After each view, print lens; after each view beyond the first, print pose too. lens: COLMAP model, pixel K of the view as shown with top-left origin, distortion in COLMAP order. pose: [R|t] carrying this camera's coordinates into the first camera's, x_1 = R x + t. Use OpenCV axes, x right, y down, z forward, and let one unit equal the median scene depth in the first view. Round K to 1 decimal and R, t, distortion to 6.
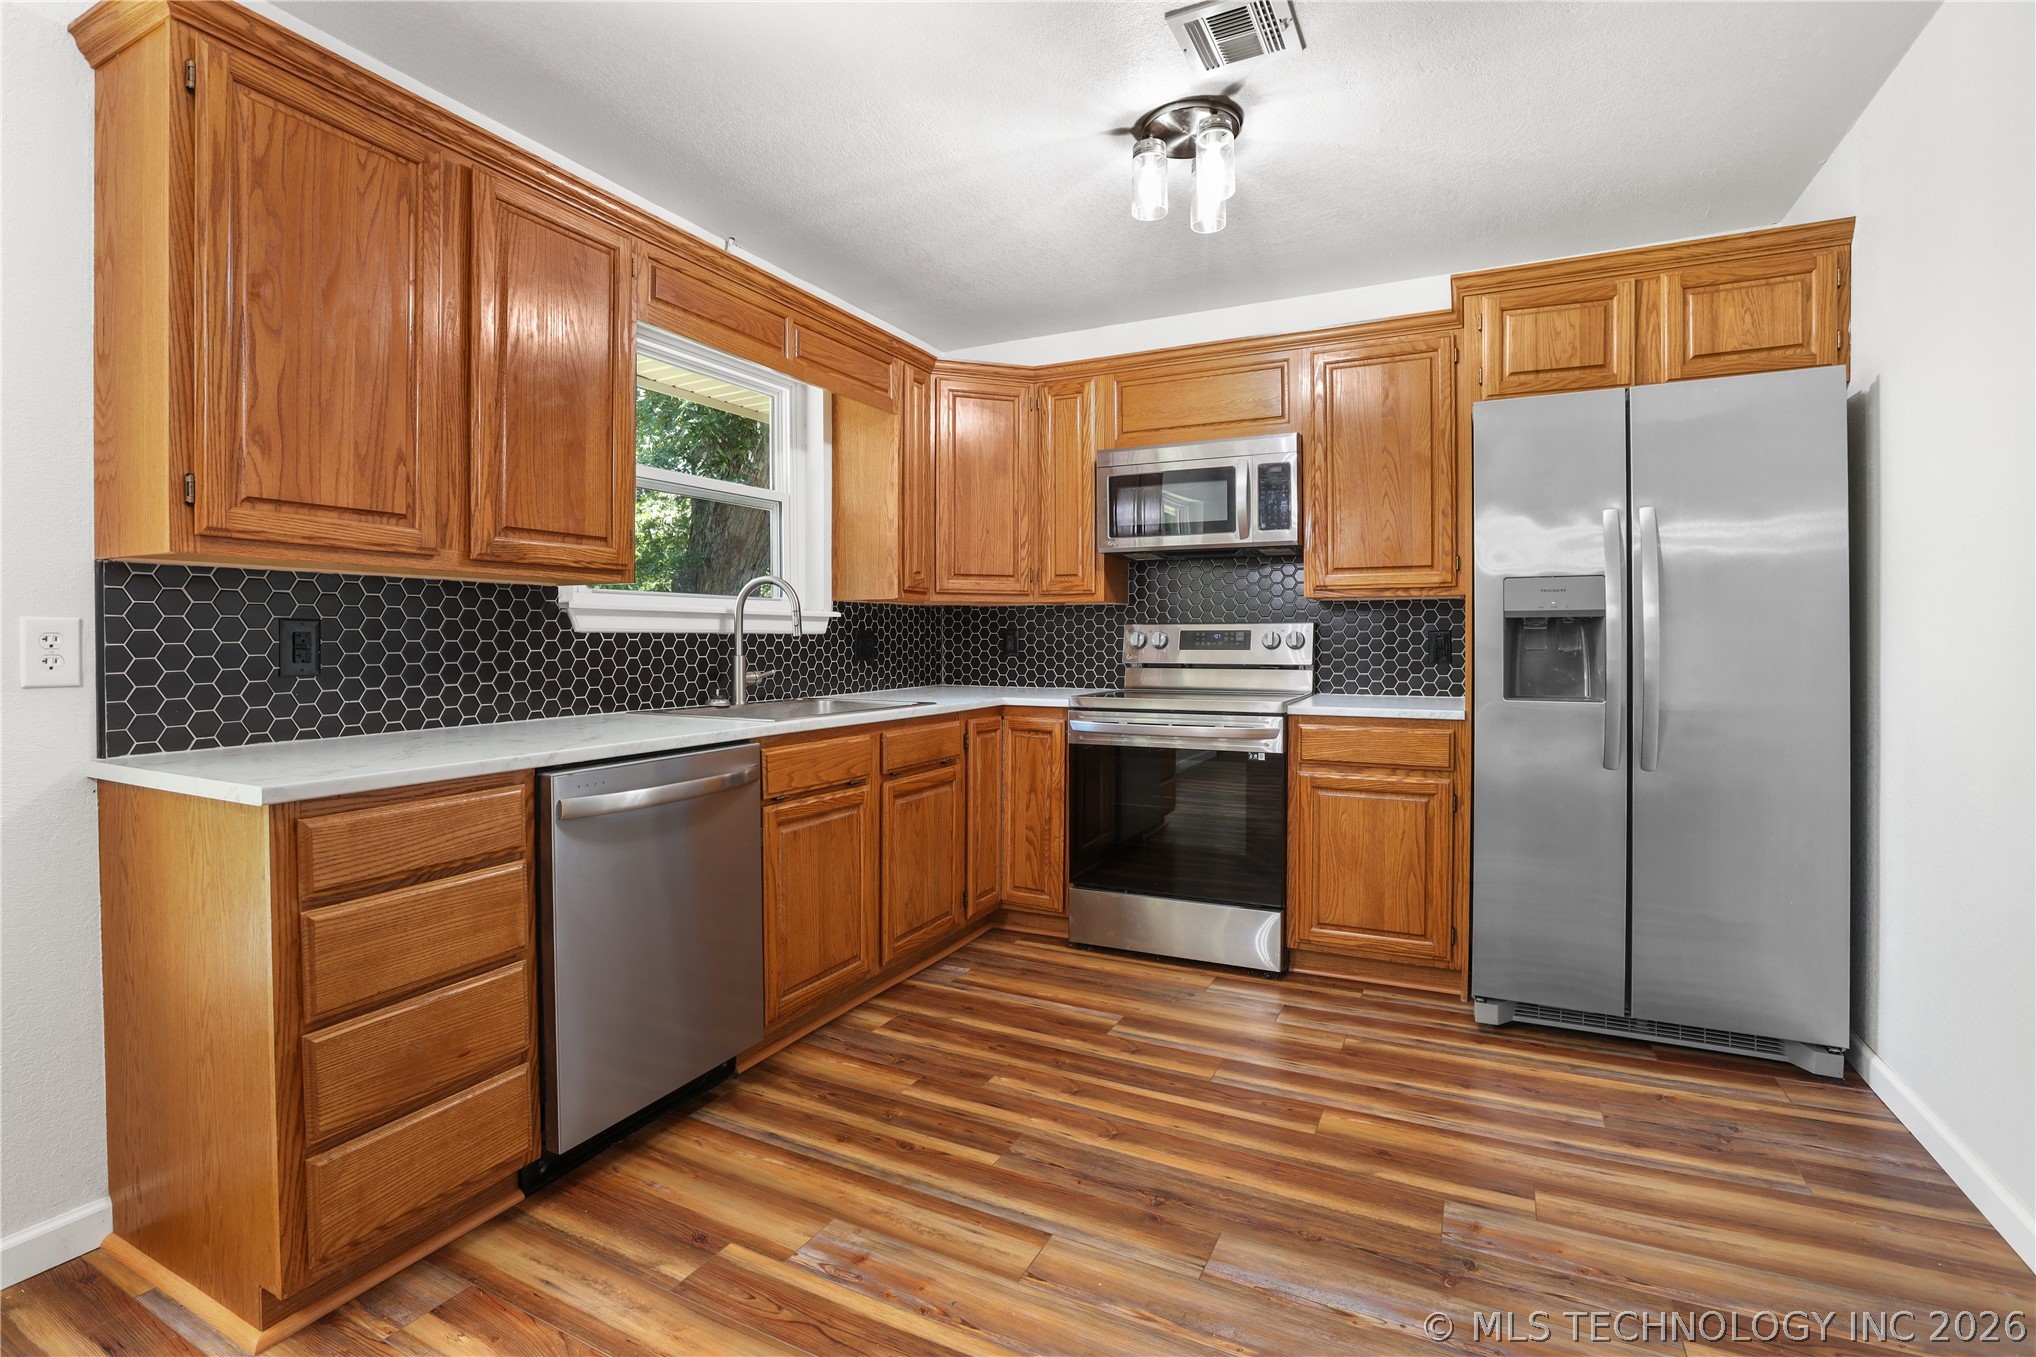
lens RADIAL K [[938.9, 0, 1000.9], [0, 938.9, 642.4], [0, 0, 1]] dist [-0.033746, 0.005045]
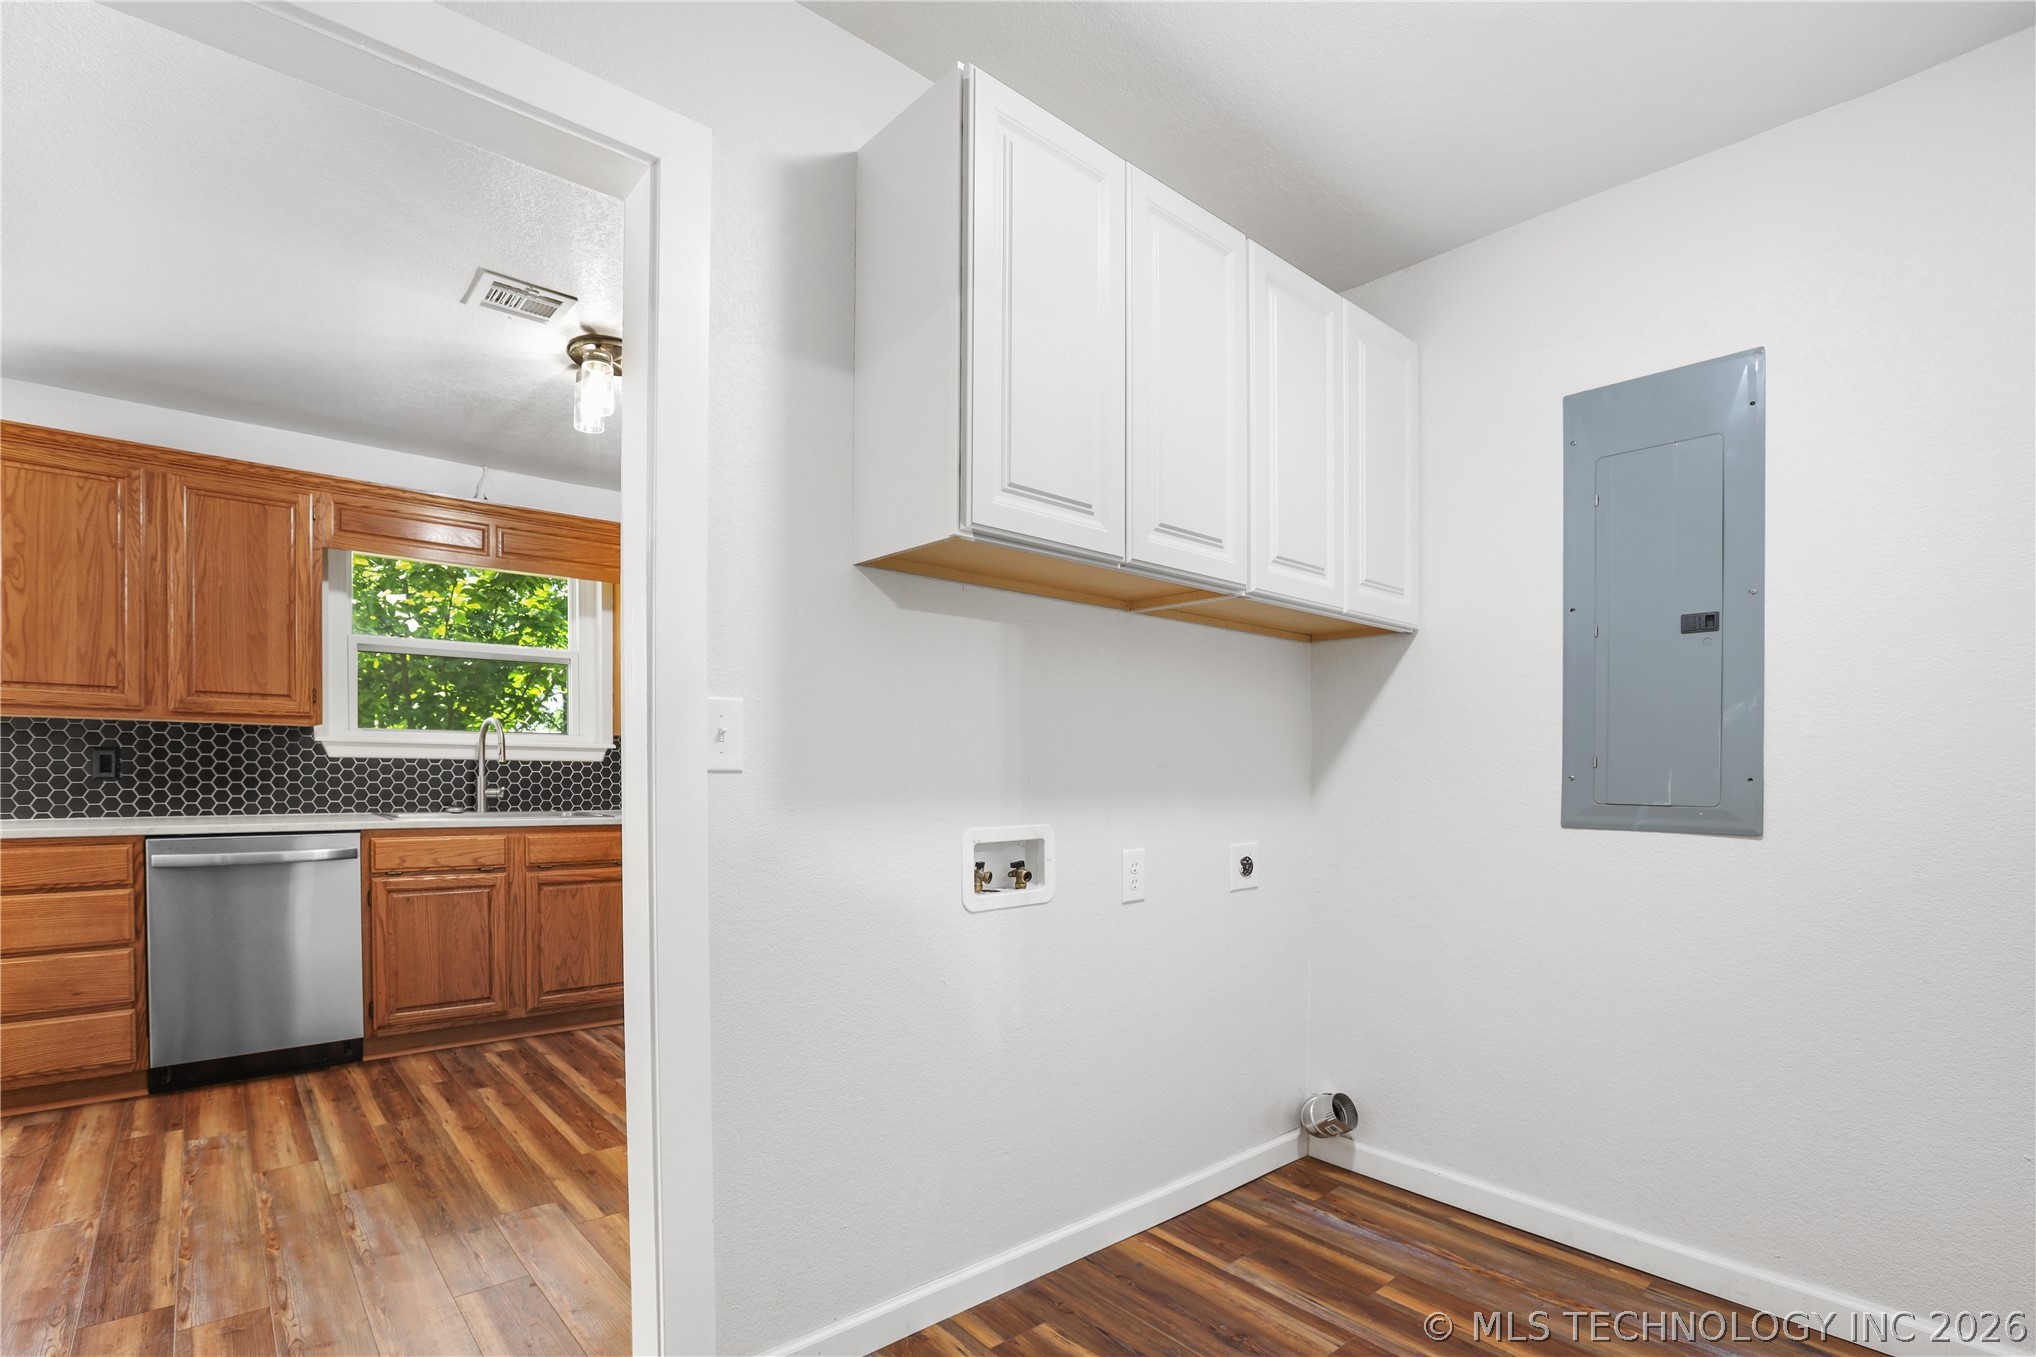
lens RADIAL K [[938.9, 0, 969.6], [0, 938.9, 780.7], [0, 0, 1]] dist [-0.033746, 0.005045]
pose [[0.927964, 0.014404, -0.372392, 1.313765], [-0.013310, 0.999896, 0.005510, 0.005759], [0.372433, -0.000156, 0.928059, 0.016130]]
